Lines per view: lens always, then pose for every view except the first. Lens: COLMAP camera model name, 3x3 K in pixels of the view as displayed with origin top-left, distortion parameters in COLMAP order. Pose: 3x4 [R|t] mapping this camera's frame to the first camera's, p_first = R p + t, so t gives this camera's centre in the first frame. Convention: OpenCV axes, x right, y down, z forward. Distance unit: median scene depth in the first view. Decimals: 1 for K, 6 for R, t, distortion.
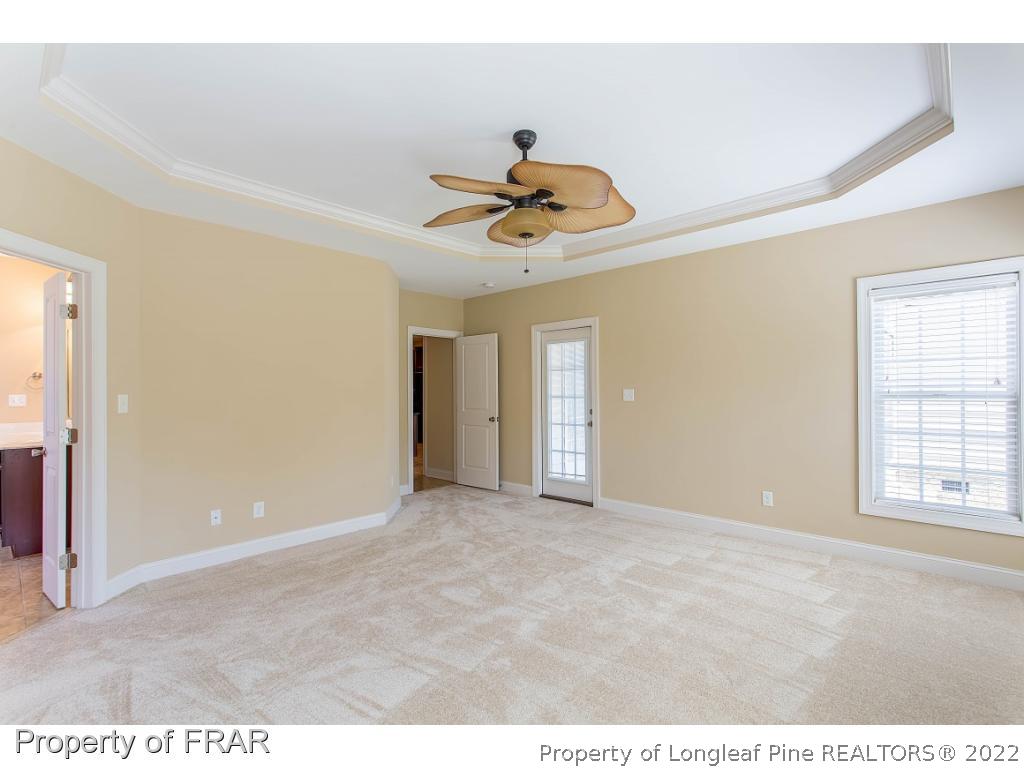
lens RADIAL K [[497.2, 0, 516.0], [0, 497.2, 386.1], [0, 0, 1]] dist [0.015332, 0.000287]
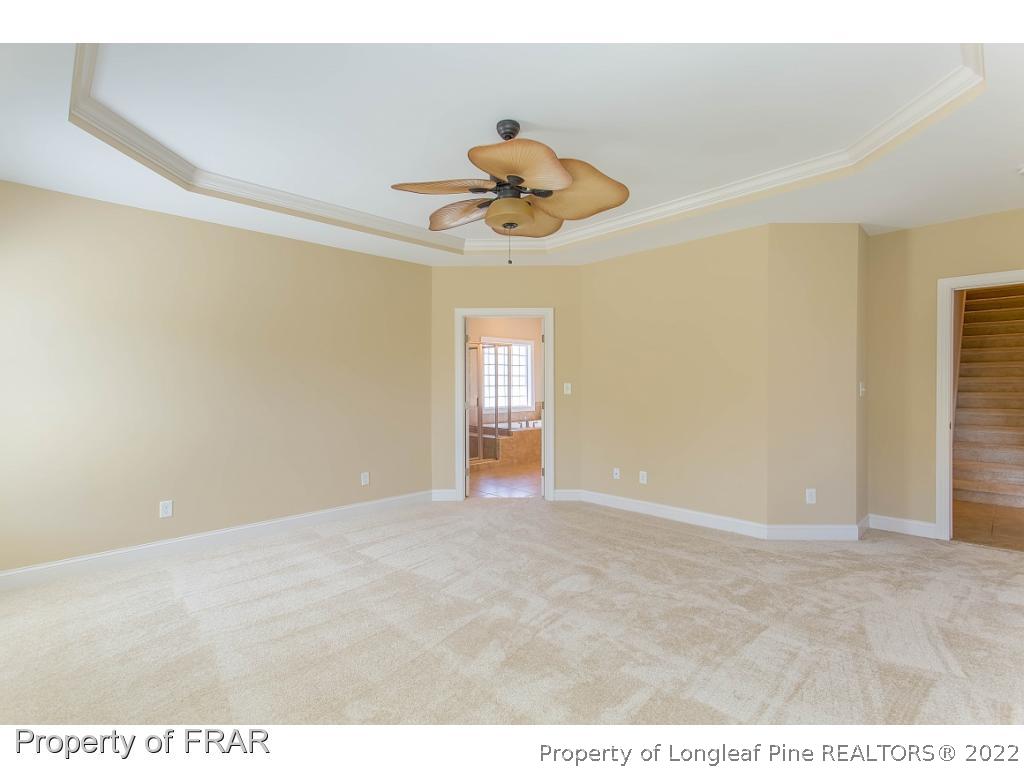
lens RADIAL K [[485.1, 0, 507.1], [0, 485.1, 388.3], [0, 0, 1]] dist [0.002177, 0.000479]
pose [[-0.061747, 0.016726, -0.997952, 0.719765], [0.012845, 0.999790, 0.015962, 0.004210], [0.998009, -0.011833, -0.061949, 0.765571]]
